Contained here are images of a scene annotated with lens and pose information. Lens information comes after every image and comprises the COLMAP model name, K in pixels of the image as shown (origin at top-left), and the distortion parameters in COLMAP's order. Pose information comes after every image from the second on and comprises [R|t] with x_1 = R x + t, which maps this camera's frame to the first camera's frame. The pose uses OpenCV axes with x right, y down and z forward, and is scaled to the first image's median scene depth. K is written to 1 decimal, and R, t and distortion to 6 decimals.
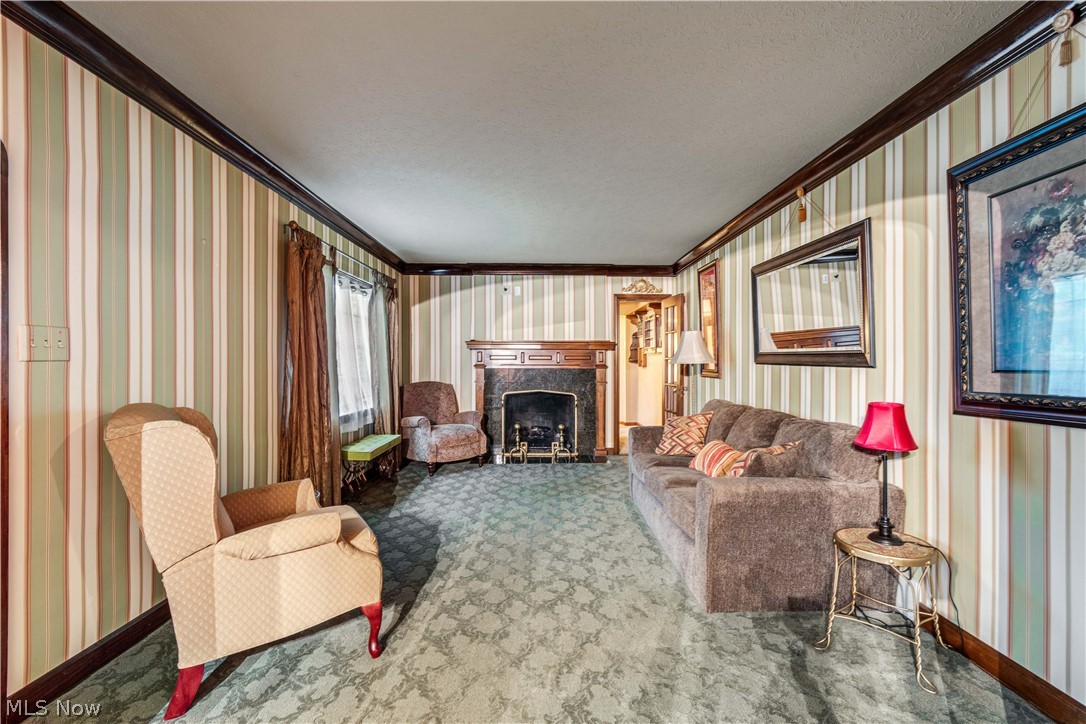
lens RADIAL K [[477.4, 0, 543.3], [0, 477.4, 364.0], [0, 0, 1]] dist [0.002799, -0.002622]
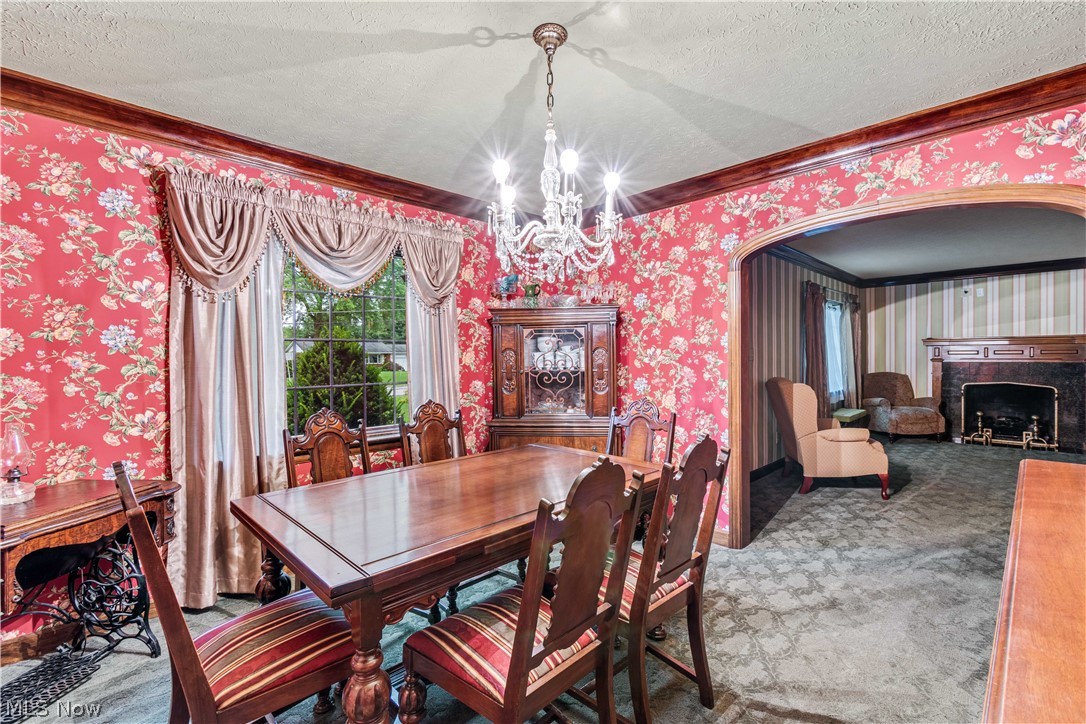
lens RADIAL K [[477.4, 0, 547.4], [0, 477.4, 361.8], [0, 0, 1]] dist [0.002799, -0.002622]
pose [[0.699274, 0.002738, -0.714849, 0.037466], [0.007062, 0.999917, 0.010739, -0.010423], [0.714819, -0.012558, 0.699197, -0.507486]]
